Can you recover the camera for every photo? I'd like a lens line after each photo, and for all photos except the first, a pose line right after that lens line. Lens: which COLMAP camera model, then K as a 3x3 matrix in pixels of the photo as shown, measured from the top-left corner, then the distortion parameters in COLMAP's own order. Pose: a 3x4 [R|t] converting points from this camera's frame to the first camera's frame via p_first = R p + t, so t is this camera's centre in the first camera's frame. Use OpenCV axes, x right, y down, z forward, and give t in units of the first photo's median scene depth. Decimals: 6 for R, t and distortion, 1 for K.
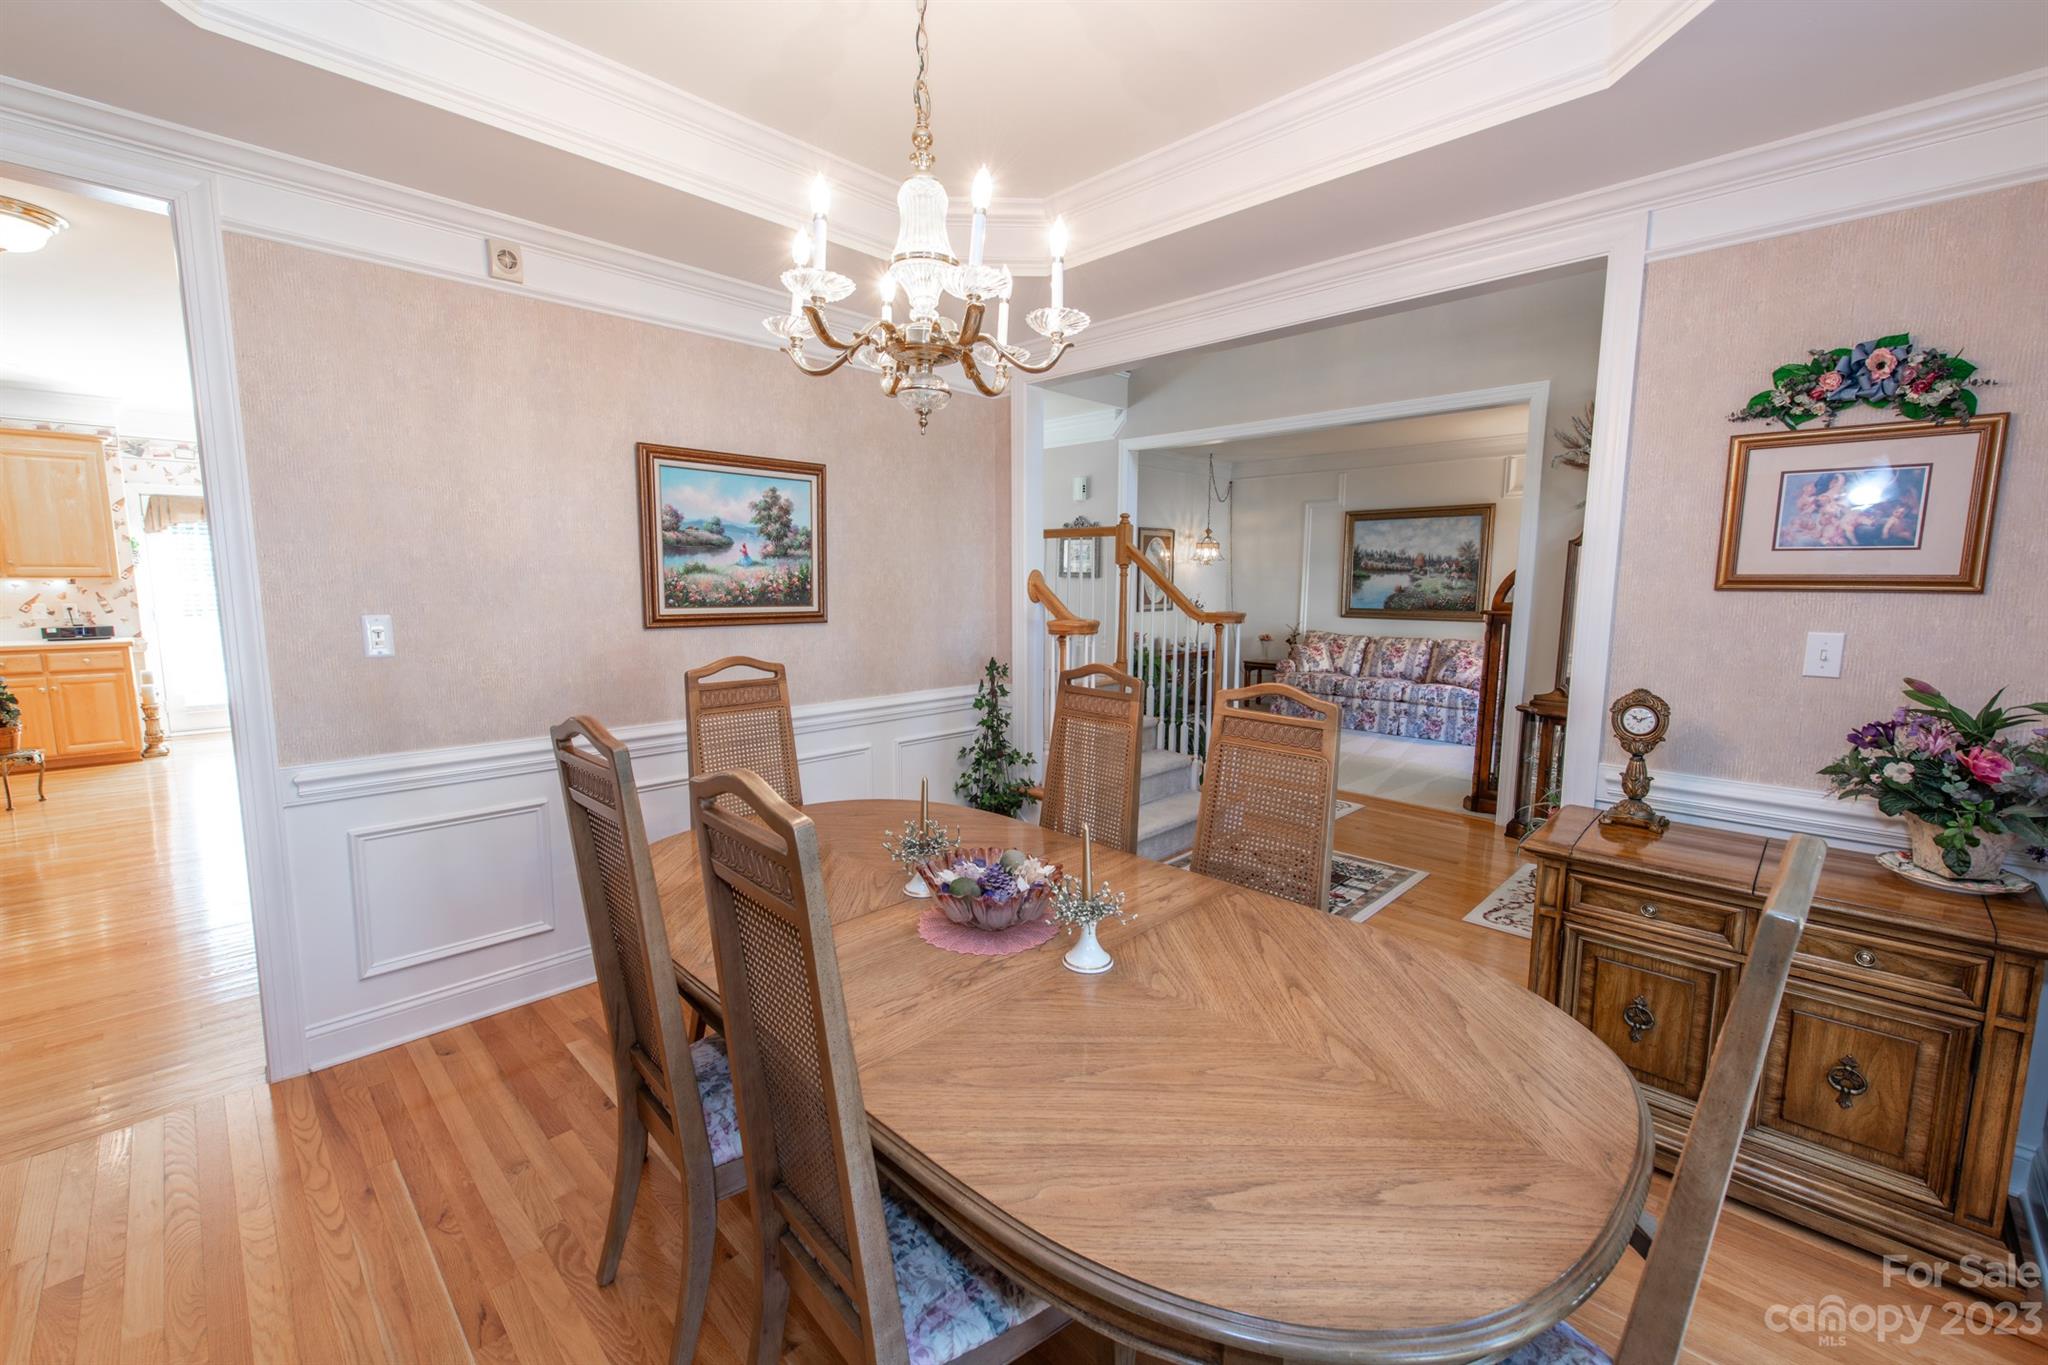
lens RADIAL K [[814.0, 0, 1024.0], [0, 814.0, 682.5], [0, 0, 1]] dist [0.001525, -0.000178]
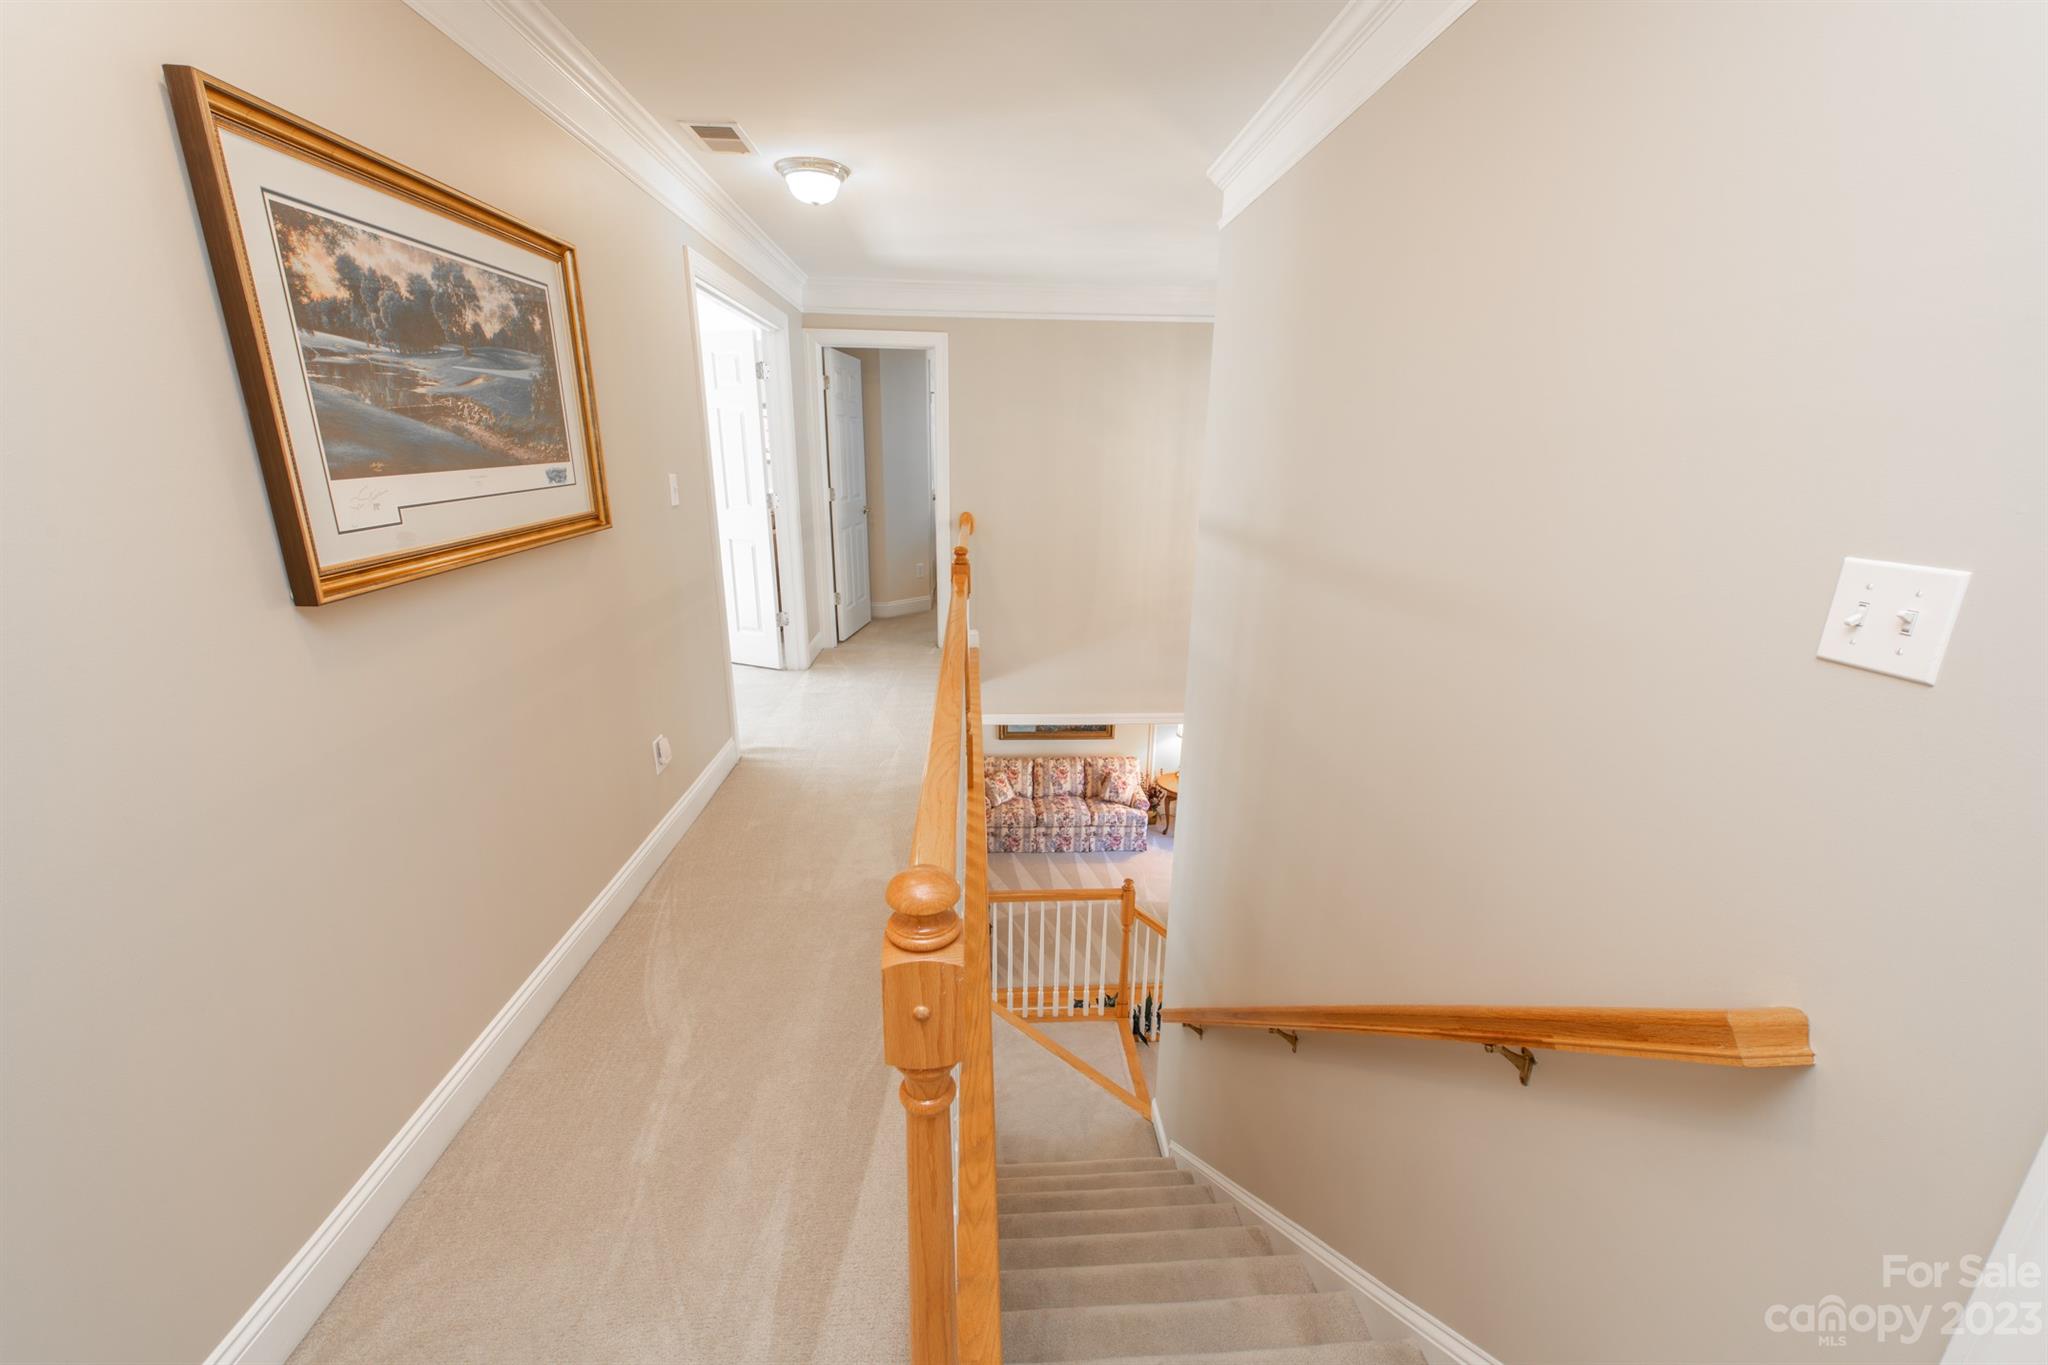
lens RADIAL K [[800.9, 0, 1024.0], [0, 800.9, 682.5], [0, 0, 1]] dist [0.007850, -0.000067]
pose [[0.668291, -0.202864, 0.715705, -0.429745], [0.082798, 0.976405, 0.199446, -0.435346], [-0.739278, -0.074029, 0.669319, 0.264345]]
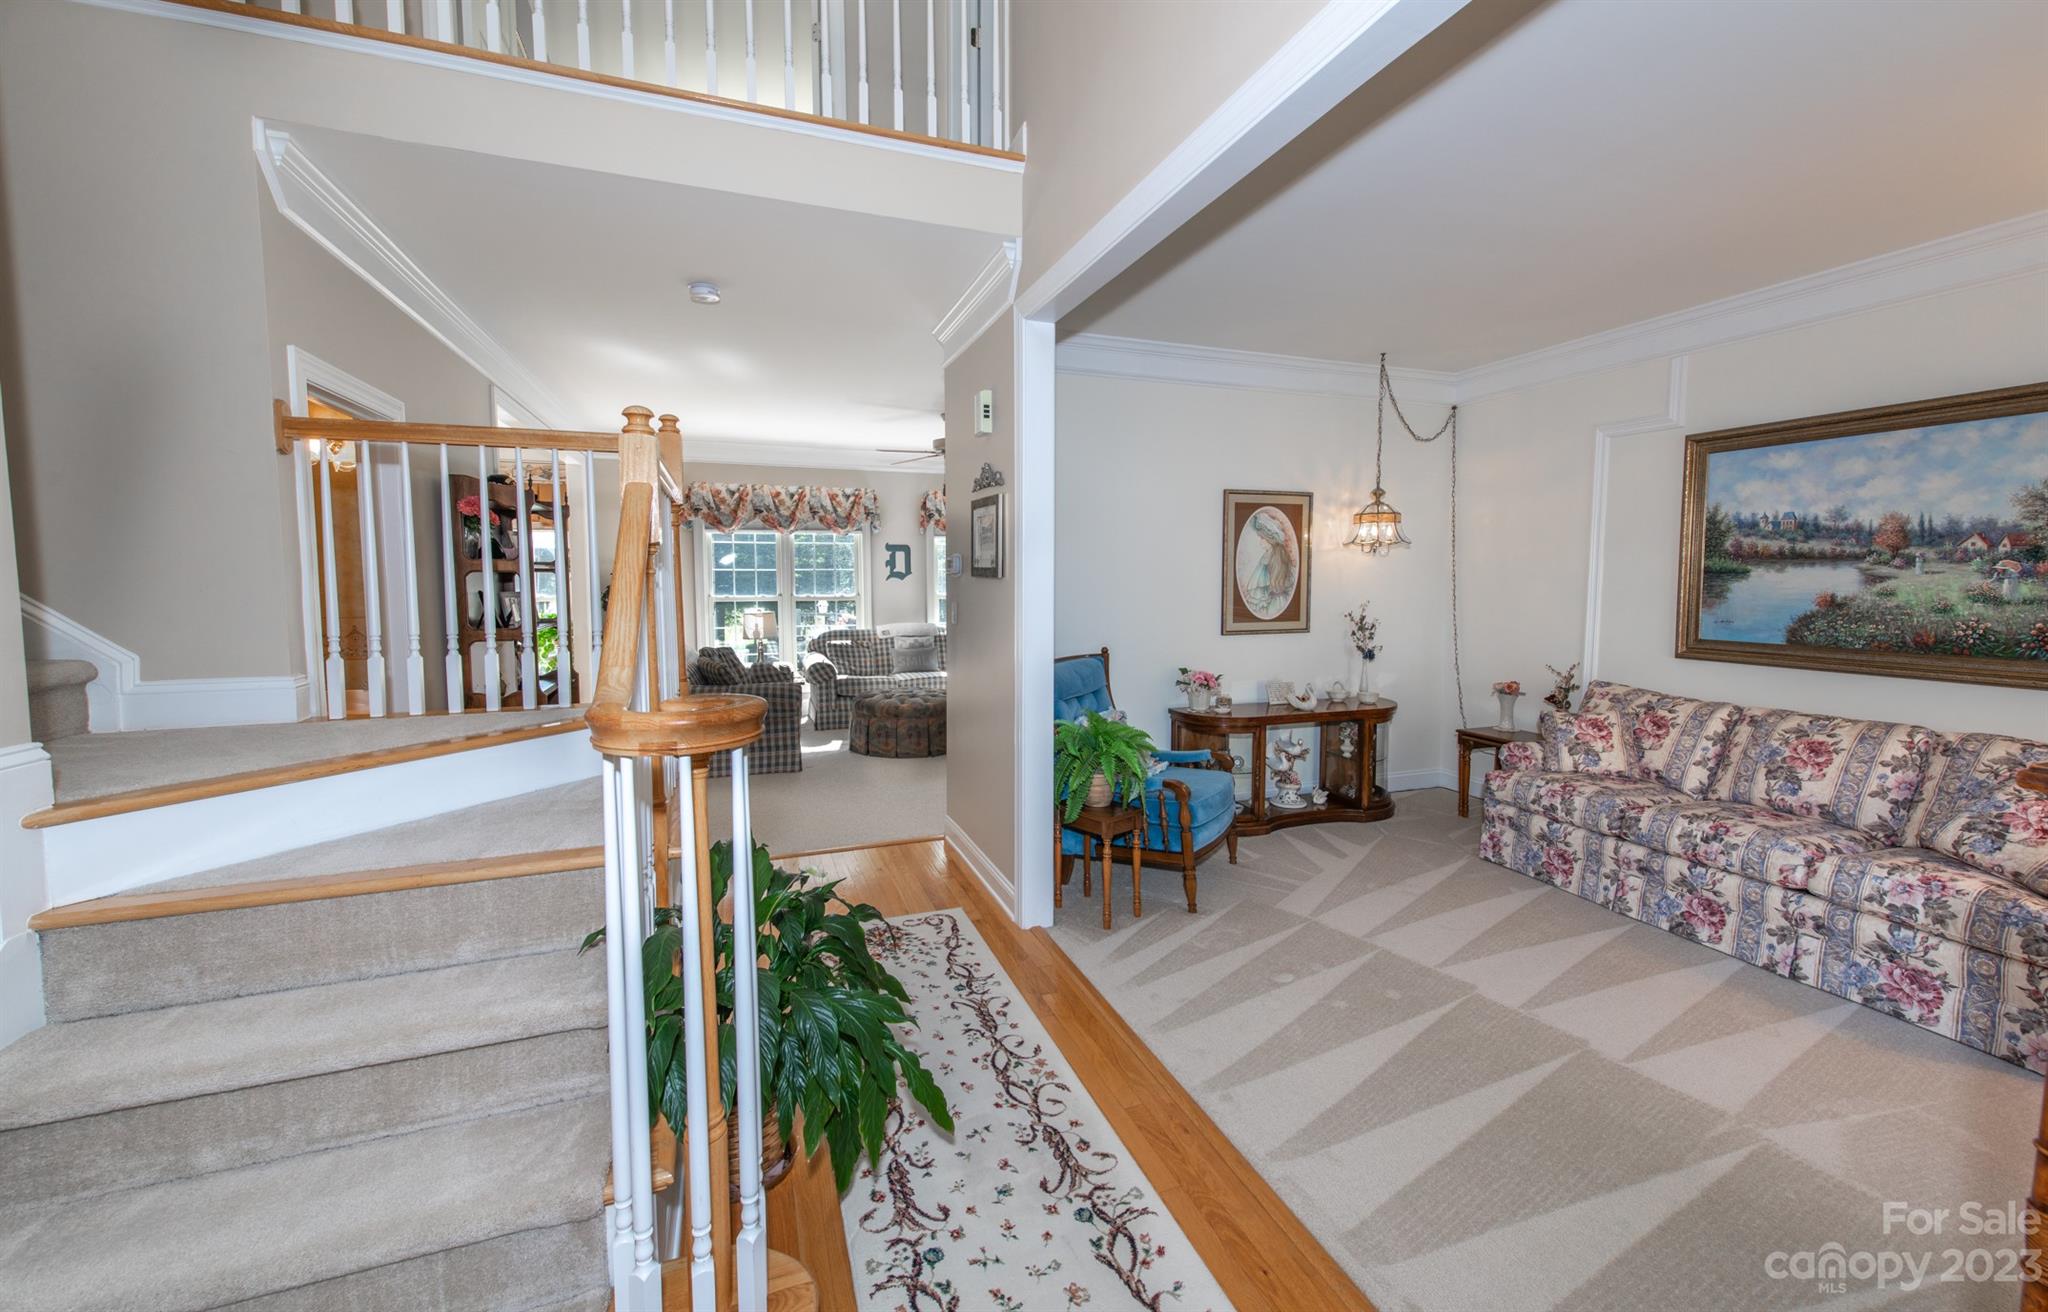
lens RADIAL K [[793.5, 0, 1024.7], [0, 793.5, 631.1], [0, 0, 1]] dist [0.000073, -0.000446]
pose [[0.903891, 0.027236, -0.426895, 0.280154], [-0.051519, 0.997638, -0.045435, -0.063309], [0.424650, 0.063062, 0.903159, 0.484996]]
